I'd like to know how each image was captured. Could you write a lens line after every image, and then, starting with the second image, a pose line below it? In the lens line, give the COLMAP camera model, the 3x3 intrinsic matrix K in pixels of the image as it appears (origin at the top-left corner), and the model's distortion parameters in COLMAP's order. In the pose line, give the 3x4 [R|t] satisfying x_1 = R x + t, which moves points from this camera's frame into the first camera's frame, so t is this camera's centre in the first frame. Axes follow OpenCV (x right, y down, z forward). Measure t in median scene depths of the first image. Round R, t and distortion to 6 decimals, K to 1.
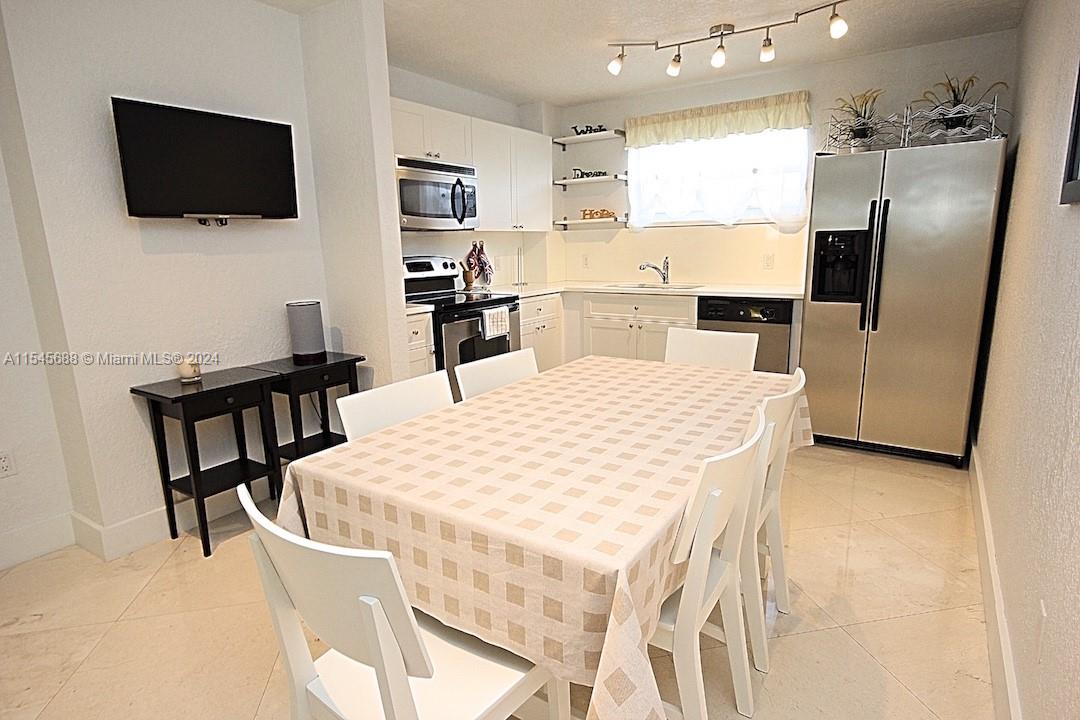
lens RADIAL K [[545.0, 0, 511.6], [0, 545.0, 353.0], [0, 0, 1]] dist [-0.003678, -0.000106]
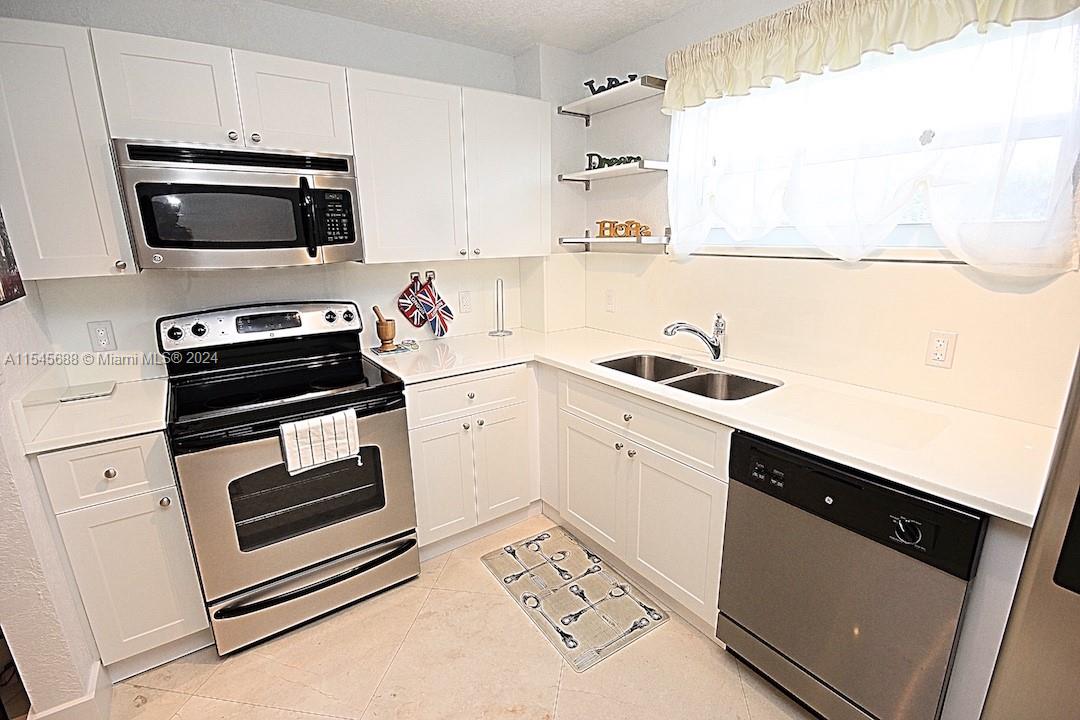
lens RADIAL K [[486.2, 0, 528.0], [0, 486.2, 358.5], [0, 0, 1]] dist [0.002784, 0.000176]
pose [[0.946738, 0.085392, -0.310477, 0.251729], [-0.067917, 0.995460, 0.066687, -0.148327], [0.314762, -0.042049, 0.948239, 0.474379]]
